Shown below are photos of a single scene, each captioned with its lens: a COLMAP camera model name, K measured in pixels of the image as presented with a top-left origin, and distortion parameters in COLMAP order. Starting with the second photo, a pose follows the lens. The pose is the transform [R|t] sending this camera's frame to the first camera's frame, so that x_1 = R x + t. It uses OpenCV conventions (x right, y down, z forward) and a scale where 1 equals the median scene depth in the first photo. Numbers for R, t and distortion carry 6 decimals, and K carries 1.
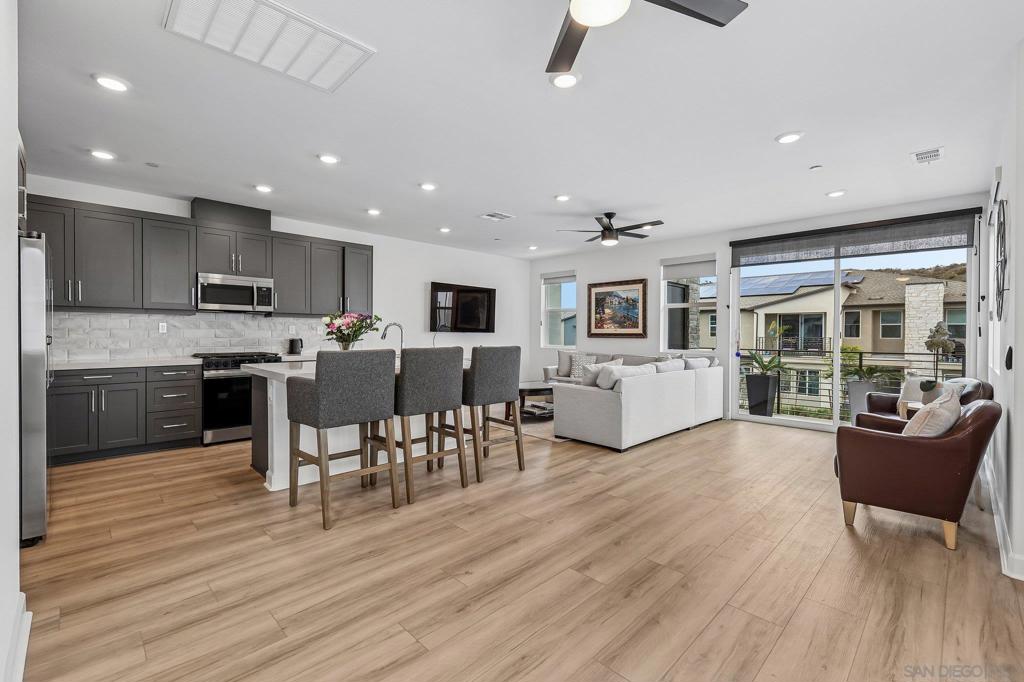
lens RADIAL K [[444.5, 0, 510.6], [0, 444.5, 336.9], [0, 0, 1]] dist [0.001236, -0.000122]
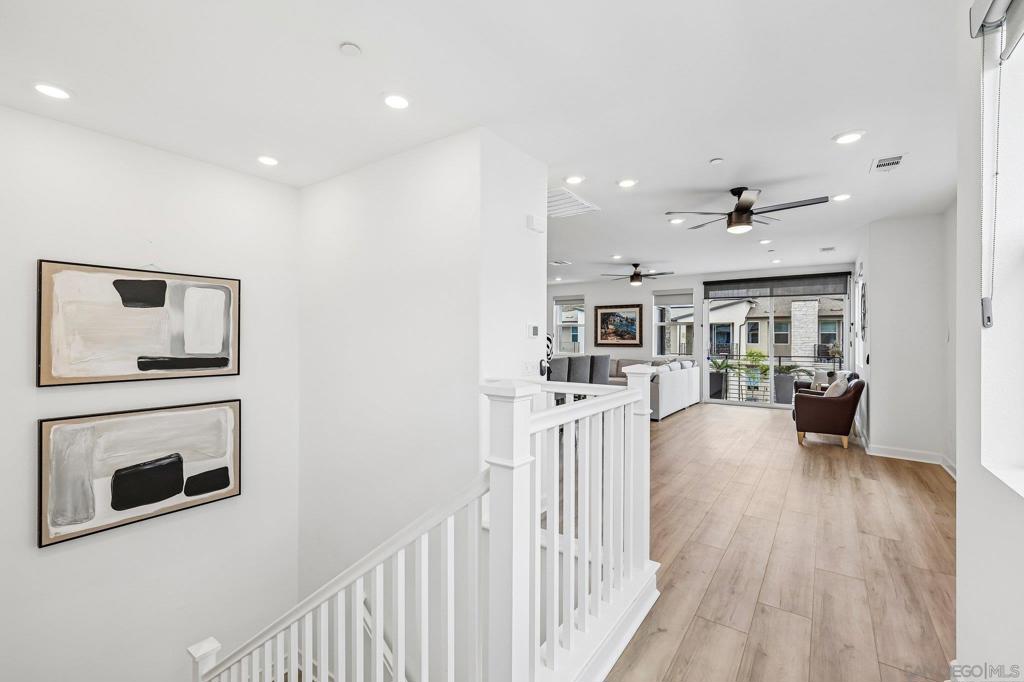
lens RADIAL K [[444.5, 0, 510.6], [0, 444.5, 336.9], [0, 0, 1]] dist [0.001236, -0.000122]
pose [[0.984684, -0.000450, 0.174346, -0.342495], [0.002528, 0.999928, -0.011696, -0.013876], [-0.174329, 0.011958, 0.984615, -0.293677]]
